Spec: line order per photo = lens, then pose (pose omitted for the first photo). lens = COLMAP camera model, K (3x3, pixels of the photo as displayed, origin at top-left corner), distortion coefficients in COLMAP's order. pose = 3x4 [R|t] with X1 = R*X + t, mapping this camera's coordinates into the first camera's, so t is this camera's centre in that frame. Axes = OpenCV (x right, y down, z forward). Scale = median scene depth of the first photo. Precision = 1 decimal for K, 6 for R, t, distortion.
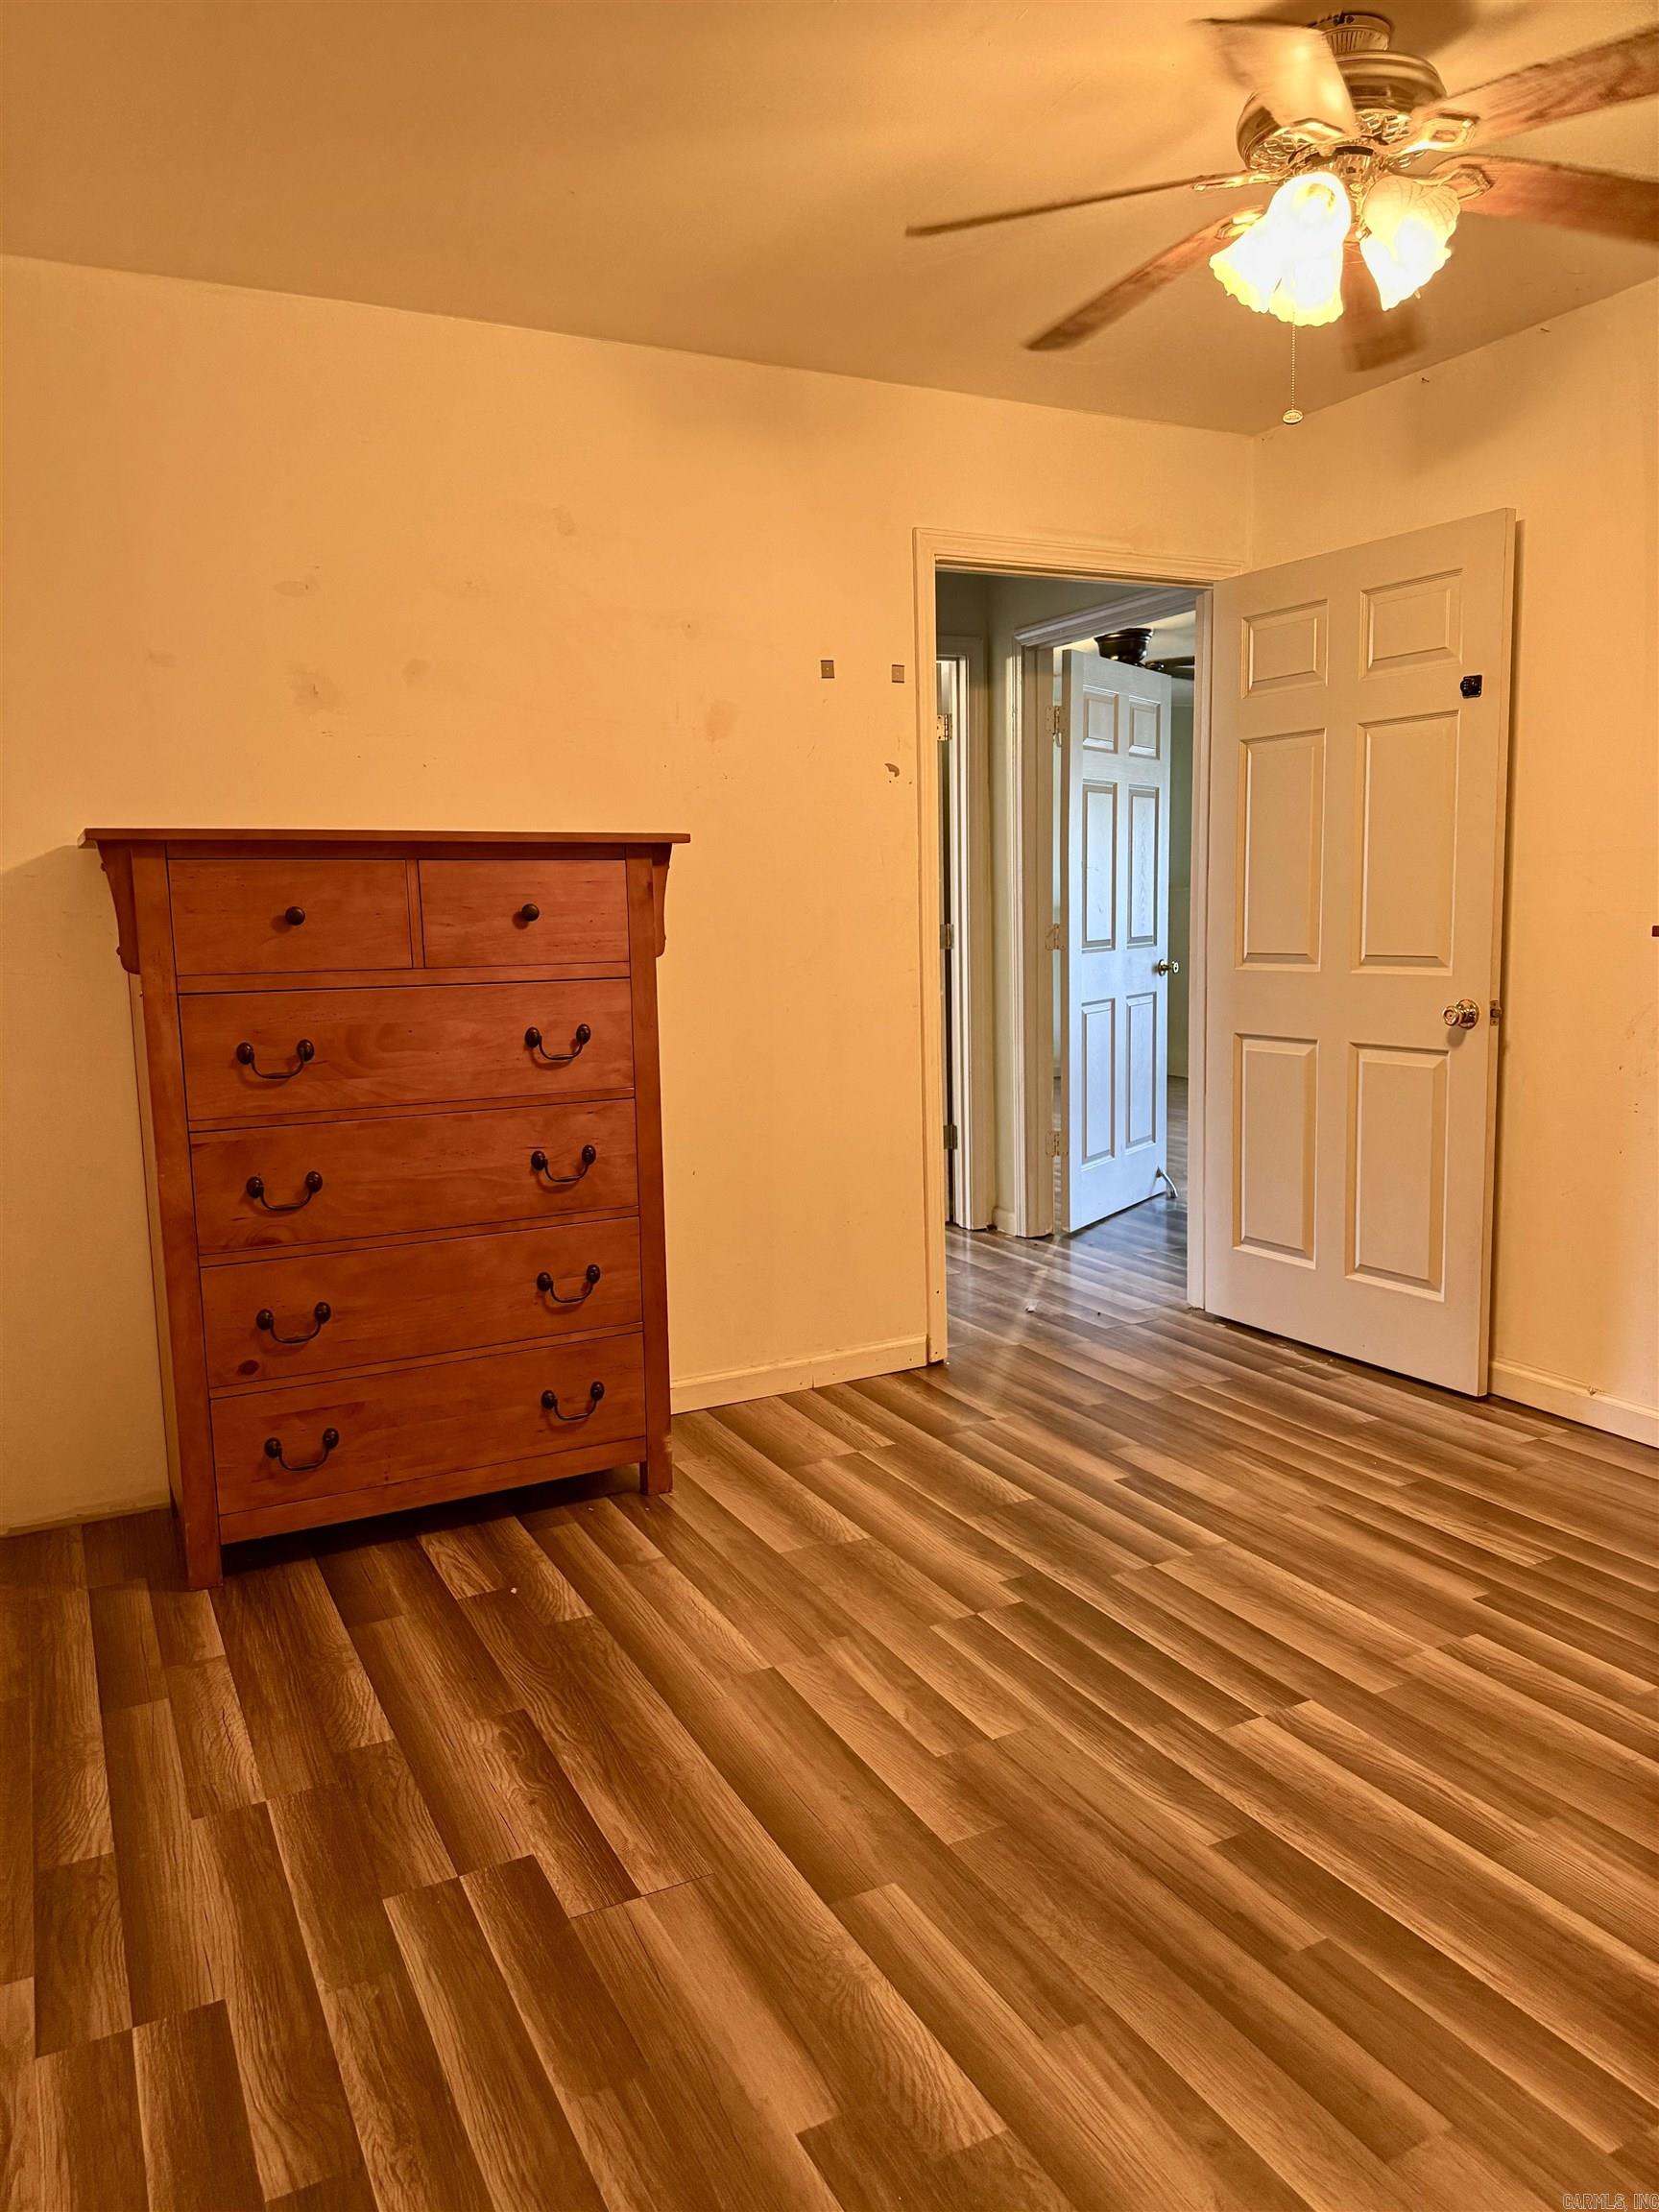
lens RADIAL K [[1552.6, 0, 826.3], [0, 1552.6, 1108.5], [0, 0, 1]] dist [-0.007352, -0.010711]
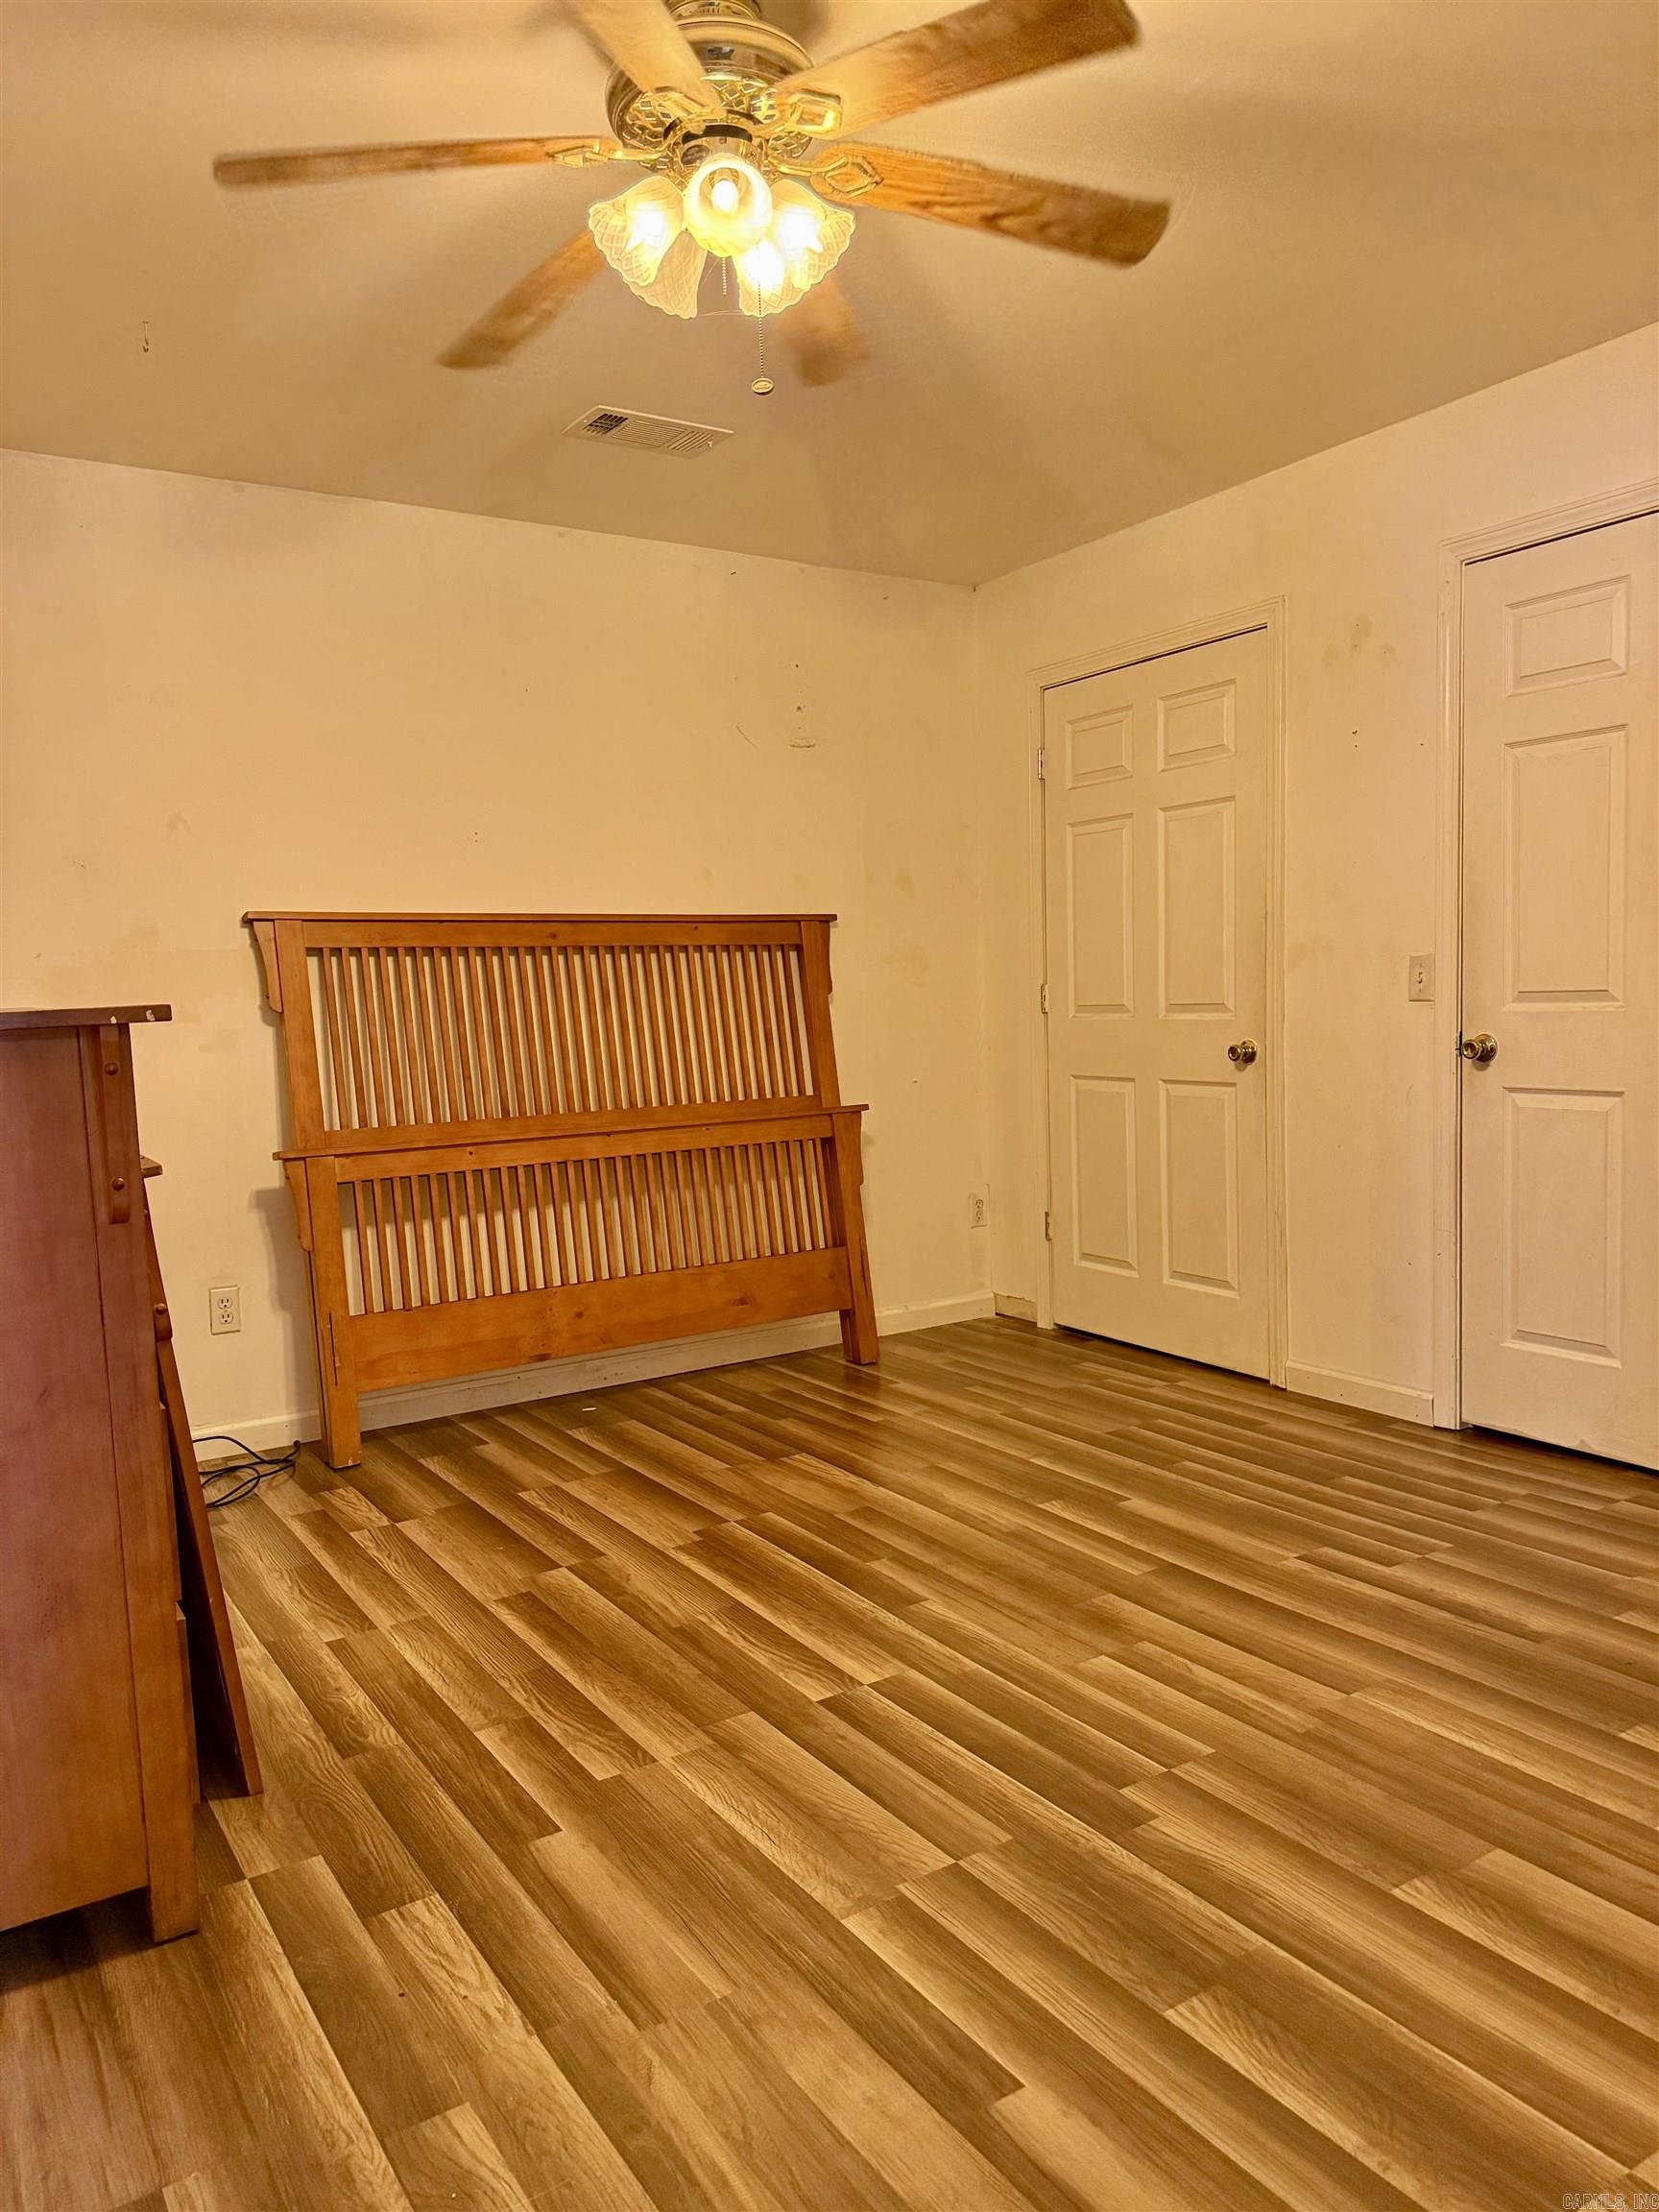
lens RADIAL K [[1552.6, 0, 828.4], [0, 1552.6, 1105.1], [0, 0, 1]] dist [-0.007352, -0.010711]
pose [[-0.993062, 0.071719, -0.093190, 0.353173], [0.050743, 0.976256, 0.210595, -0.220919], [0.106081, 0.204405, -0.973122, 1.838327]]
